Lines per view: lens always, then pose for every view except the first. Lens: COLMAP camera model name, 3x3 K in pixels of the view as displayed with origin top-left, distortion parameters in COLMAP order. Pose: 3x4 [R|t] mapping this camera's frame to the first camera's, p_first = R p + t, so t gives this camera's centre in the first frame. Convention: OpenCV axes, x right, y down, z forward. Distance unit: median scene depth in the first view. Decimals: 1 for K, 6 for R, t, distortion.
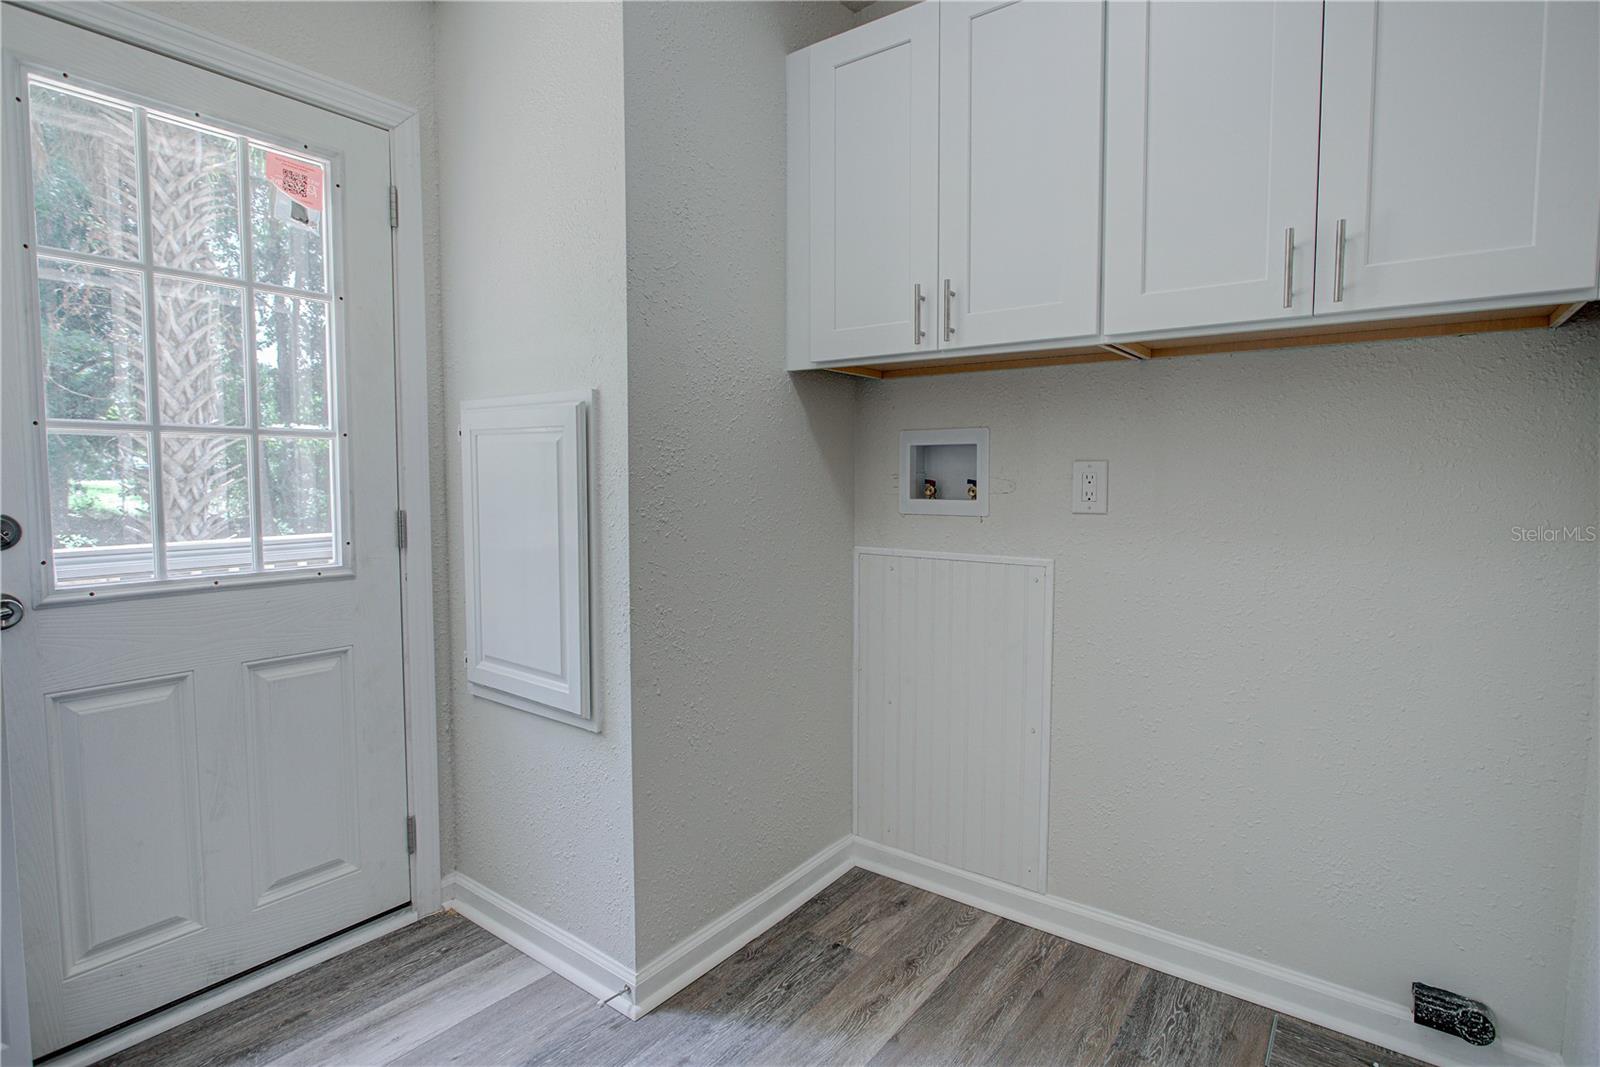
lens RADIAL K [[800.9, 0, 799.9], [0, 800.9, 528.8], [0, 0, 1]] dist [-0.020053, 0.008251]
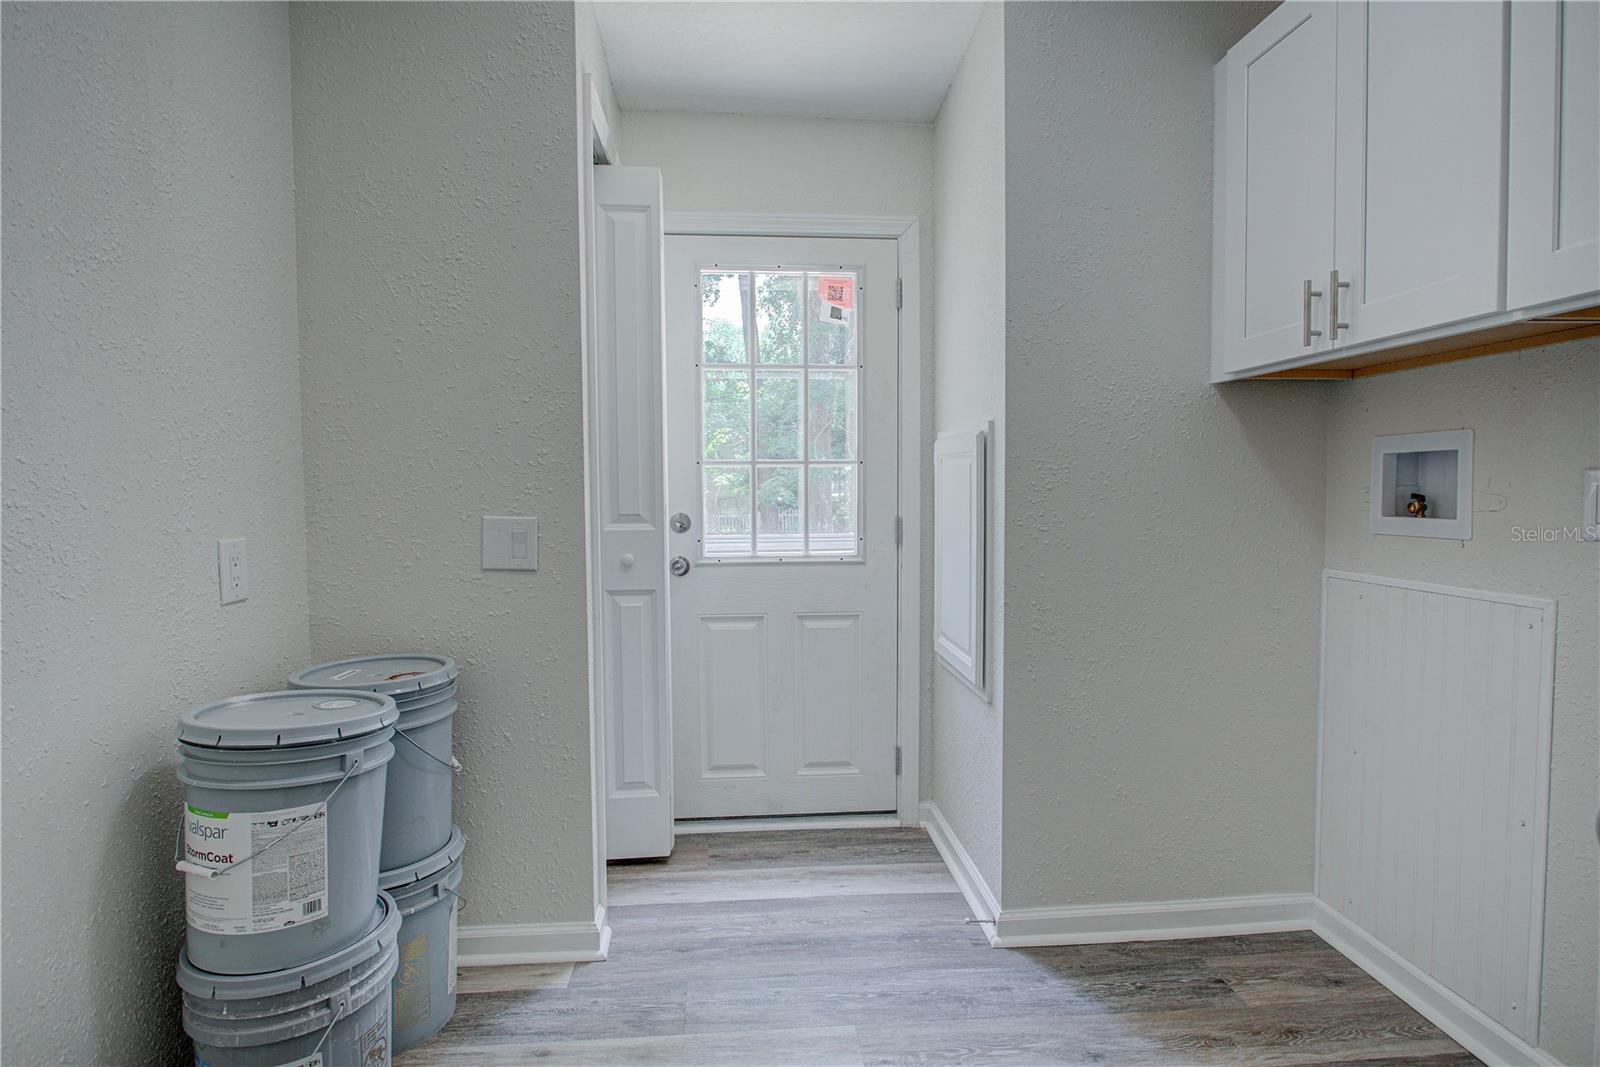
lens RADIAL K [[800.9, 0, 799.9], [0, 800.9, 528.8], [0, 0, 1]] dist [-0.020053, 0.008251]
pose [[0.664702, 0.032098, -0.746419, 0.428275], [-0.042957, 0.999066, 0.004707, -0.002053], [0.745872, 0.028935, 0.665460, -0.026234]]
